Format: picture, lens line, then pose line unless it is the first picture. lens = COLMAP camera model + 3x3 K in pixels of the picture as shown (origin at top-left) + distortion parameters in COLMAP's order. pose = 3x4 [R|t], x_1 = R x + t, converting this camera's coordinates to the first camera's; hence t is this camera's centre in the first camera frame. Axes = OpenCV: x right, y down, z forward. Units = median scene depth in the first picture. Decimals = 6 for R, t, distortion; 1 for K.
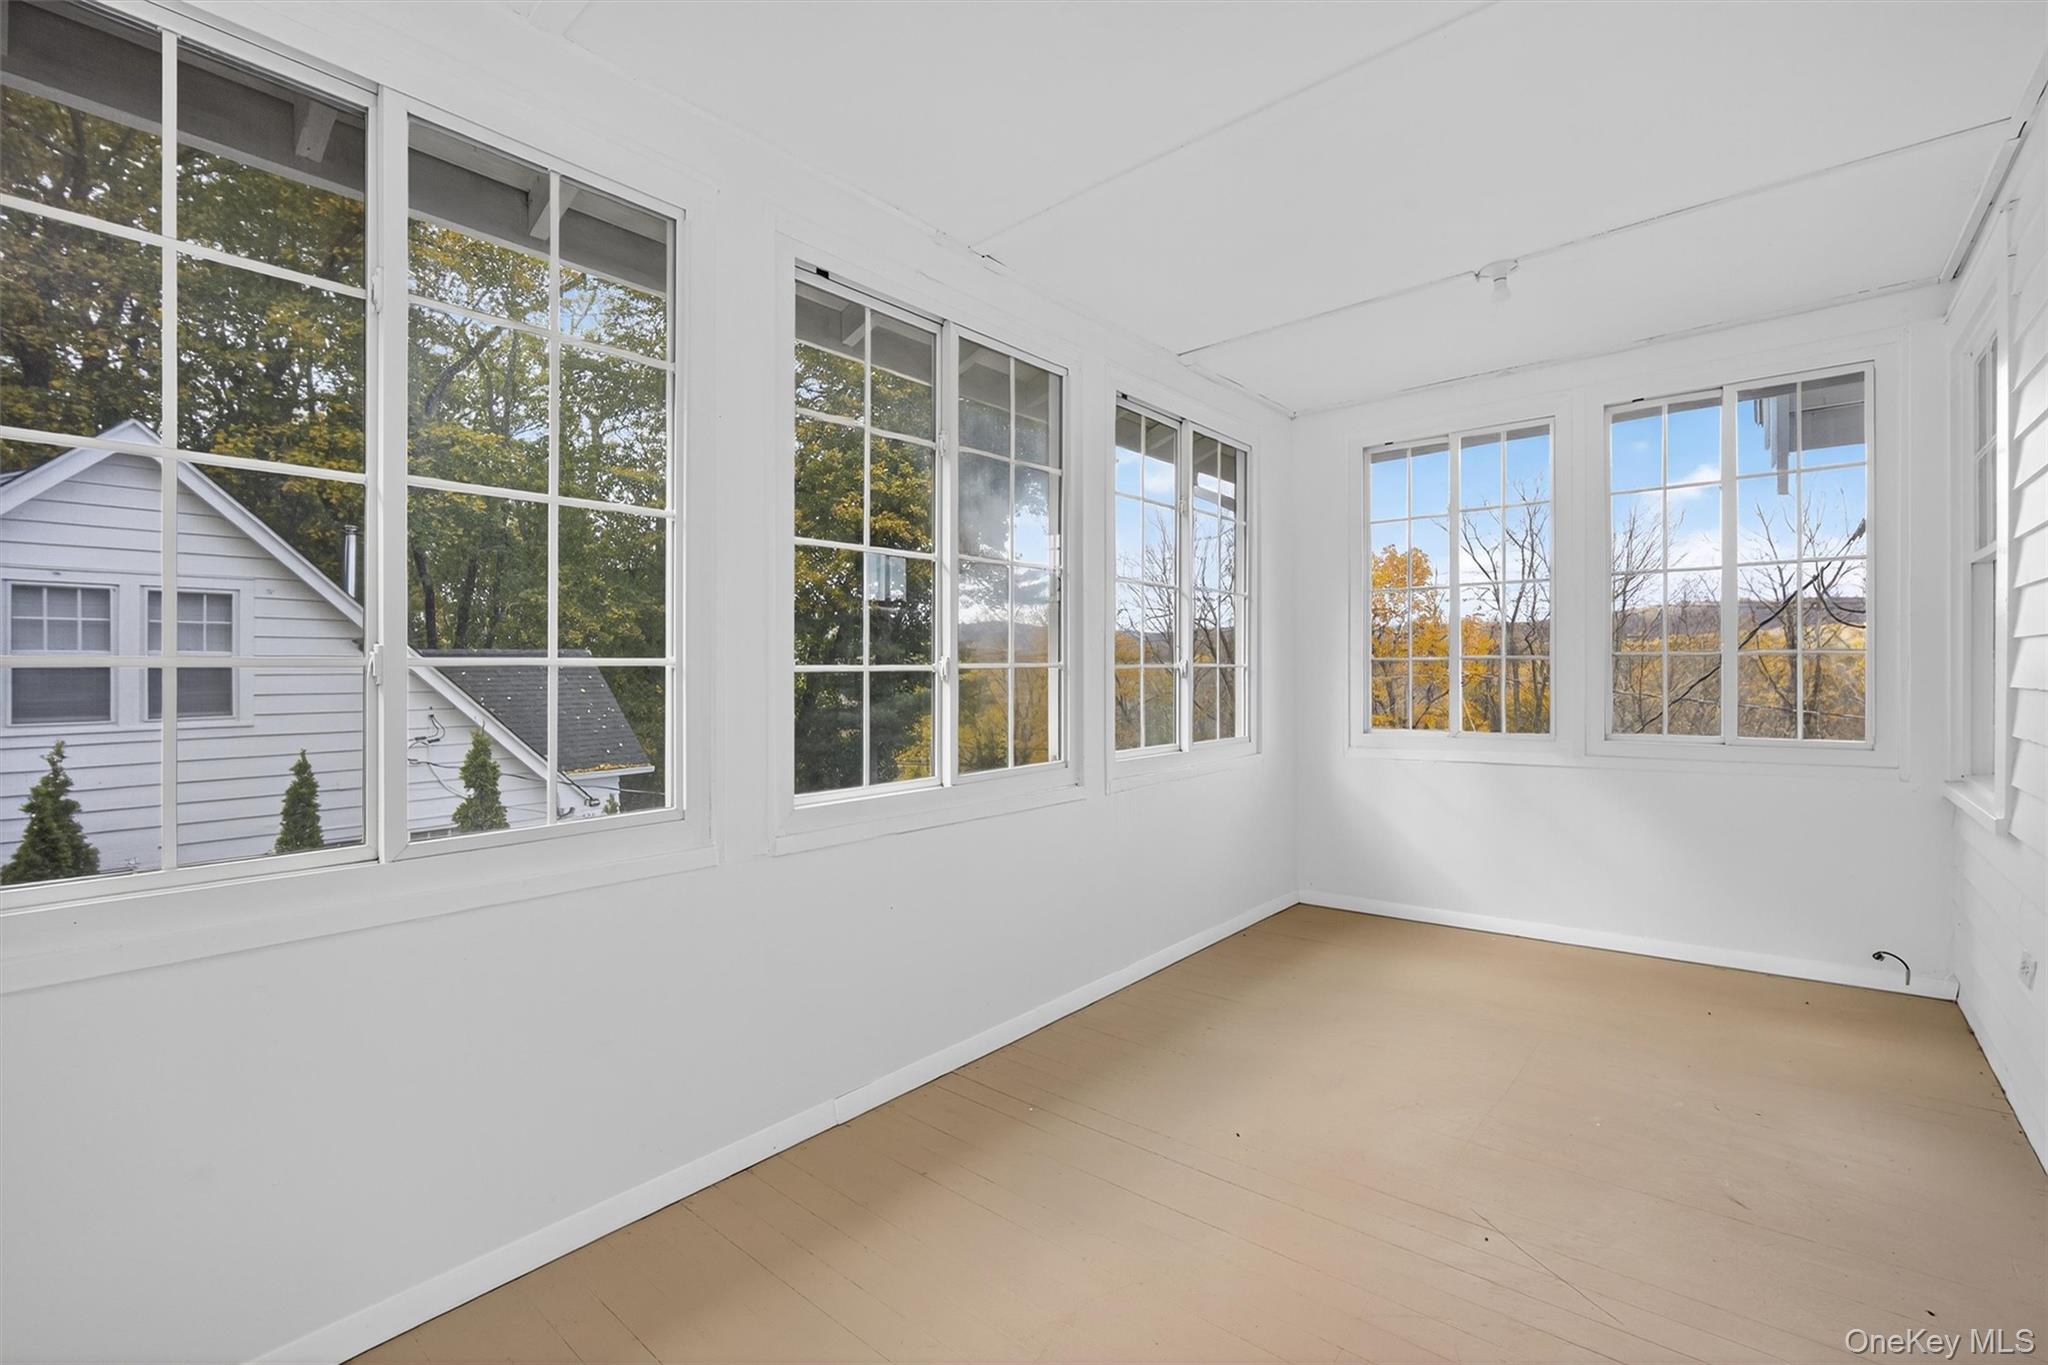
lens RADIAL K [[900.4, 0, 1024.0], [0, 900.4, 682.5], [0, 0, 1]] dist [-0.000699, -0.000102]
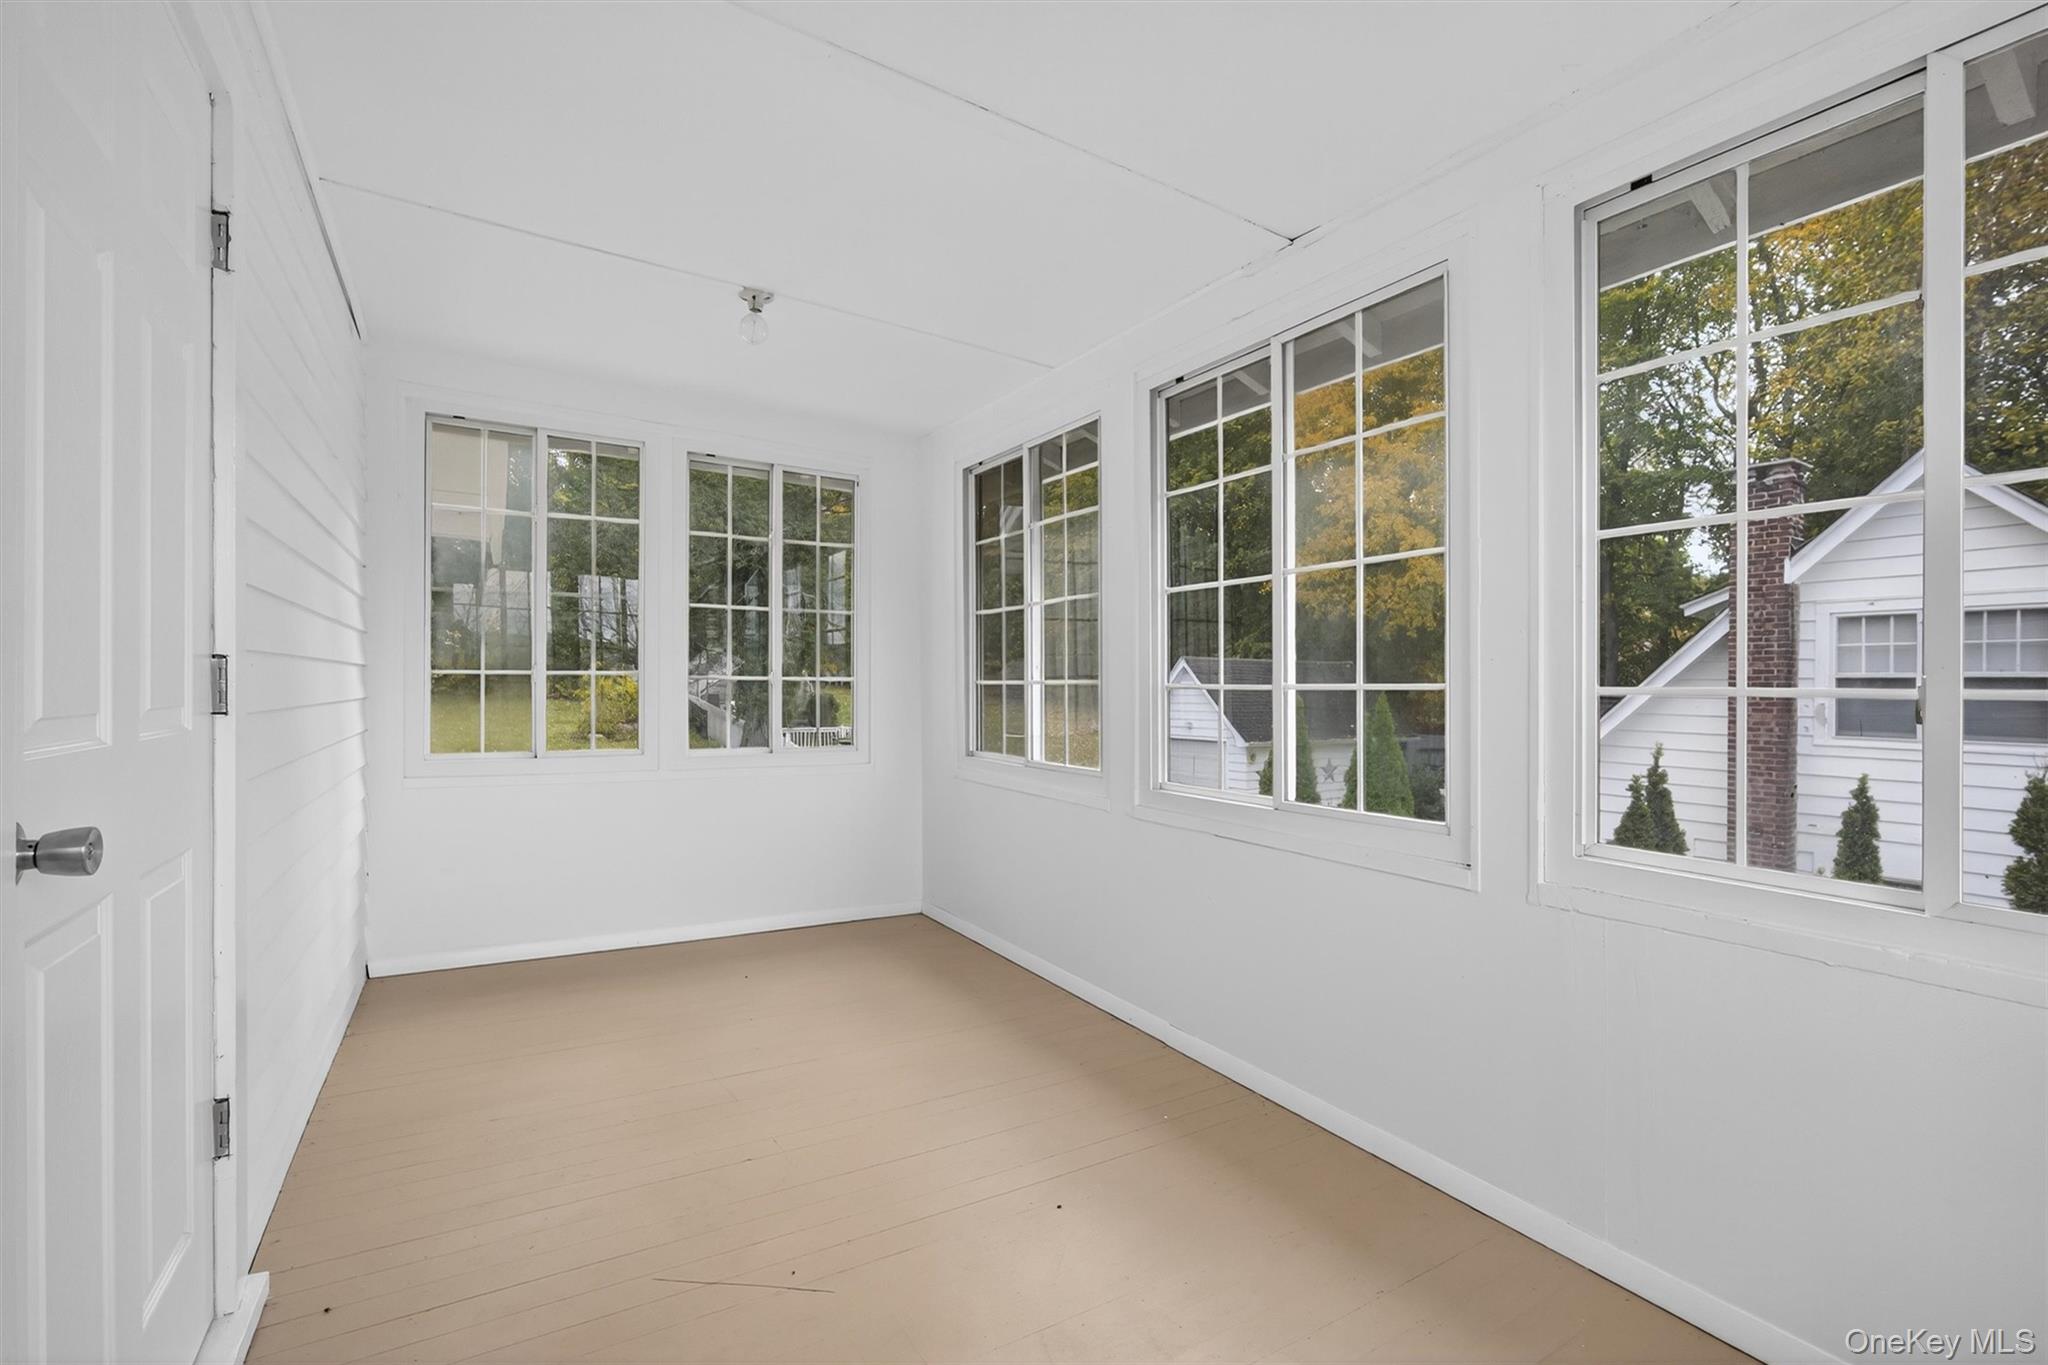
lens RADIAL K [[900.4, 0, 1024.0], [0, 900.4, 682.5], [0, 0, 1]] dist [-0.000699, -0.000102]
pose [[-0.326546, -0.001794, -0.945180, 0.477927], [-0.022706, 0.999724, 0.005947, -0.009530], [0.944909, 0.023403, -0.326497, 0.544026]]
